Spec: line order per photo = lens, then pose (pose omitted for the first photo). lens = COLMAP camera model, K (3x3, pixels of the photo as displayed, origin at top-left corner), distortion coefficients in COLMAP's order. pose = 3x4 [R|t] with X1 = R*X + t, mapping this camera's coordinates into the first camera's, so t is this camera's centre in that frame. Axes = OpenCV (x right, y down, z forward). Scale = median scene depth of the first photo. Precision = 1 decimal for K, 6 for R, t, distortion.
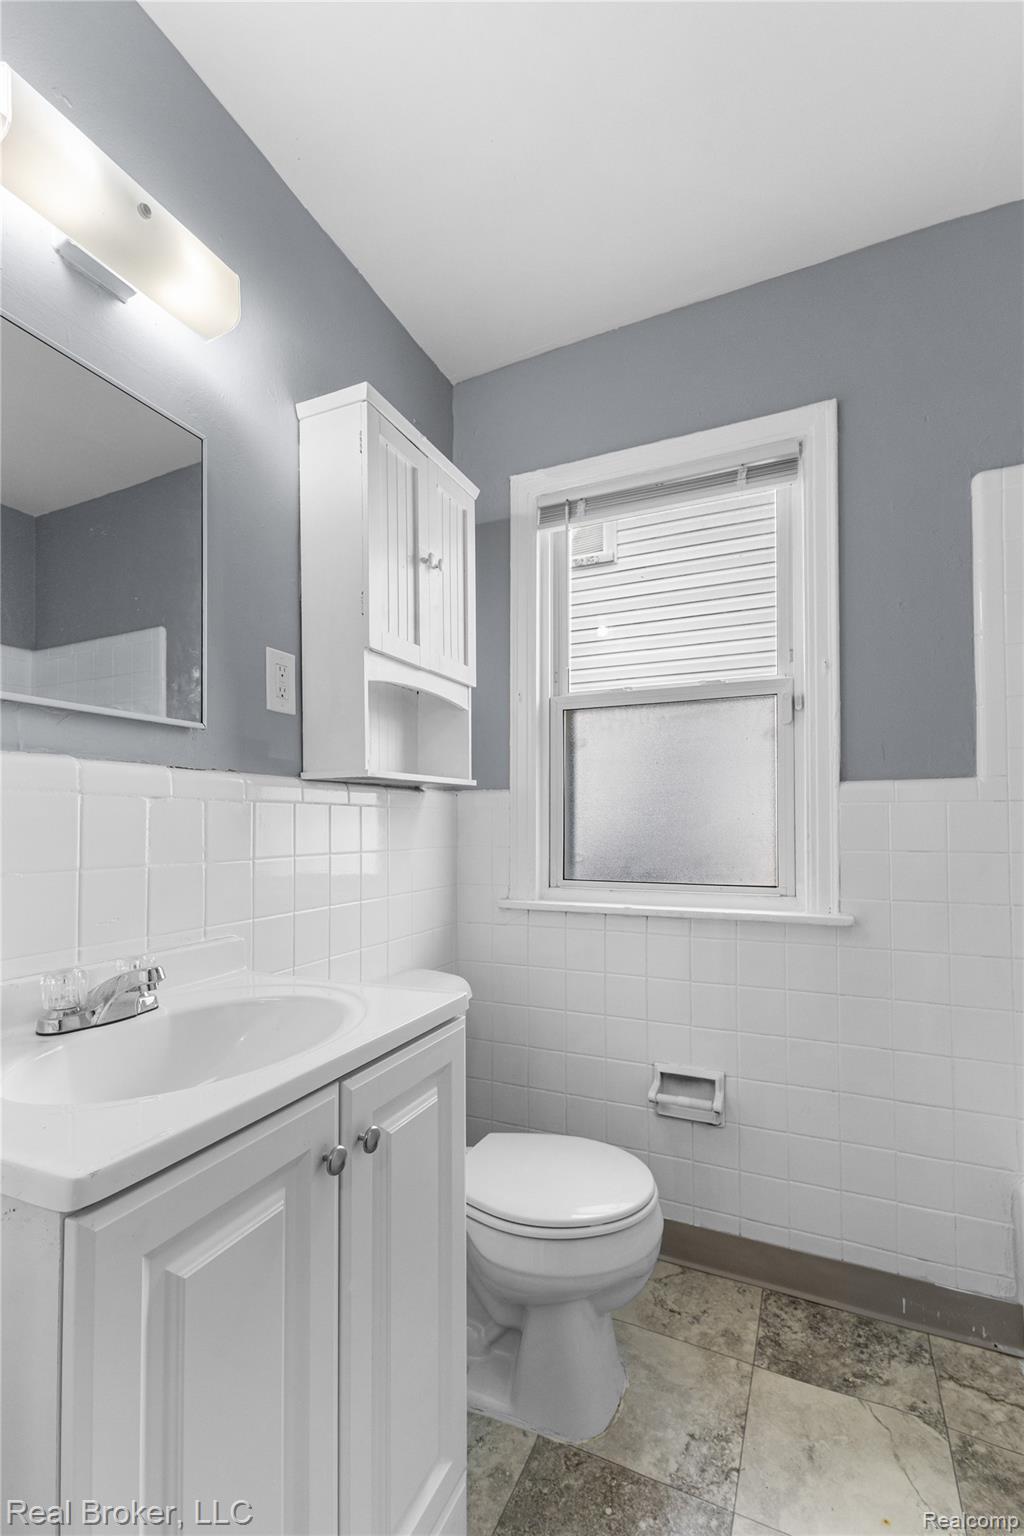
lens RADIAL K [[678.6, 0, 518.9], [0, 678.6, 813.1], [0, 0, 1]] dist [0.018355, -0.004448]
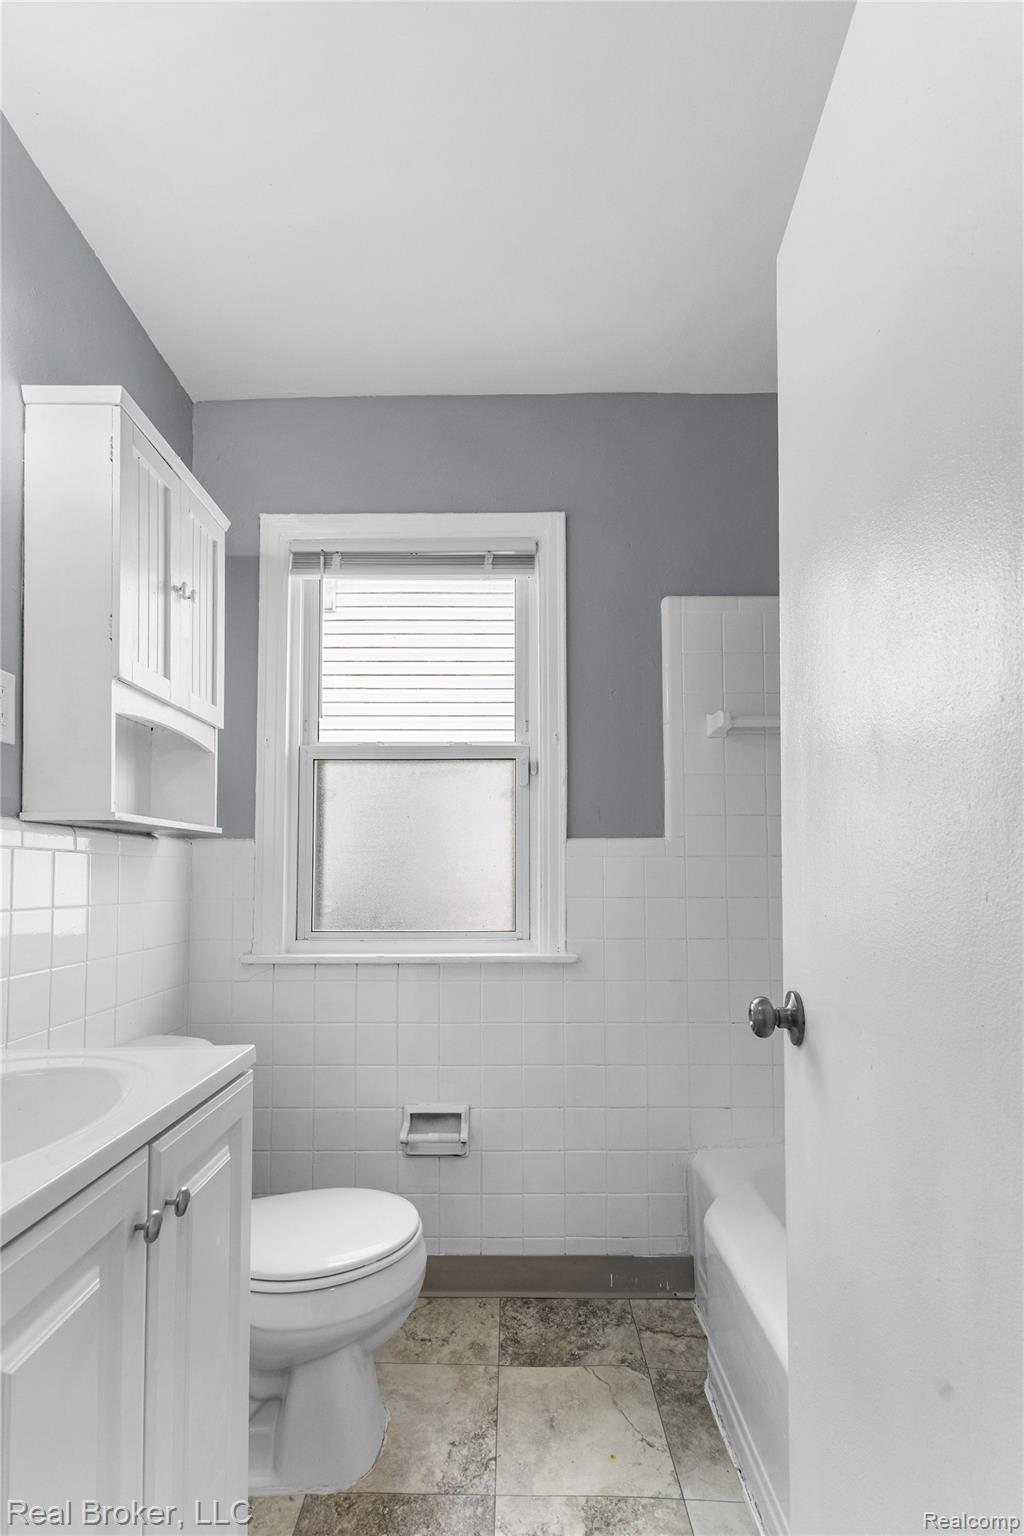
lens RADIAL K [[689.8, 0, 509.1], [0, 689.8, 854.2], [0, 0, 1]] dist [0.015301, -0.001139]
pose [[0.914958, 0.013722, 0.403315, -0.097249], [-0.006037, 0.999775, -0.020321, 0.005741], [-0.403504, 0.016158, 0.914835, -0.038123]]
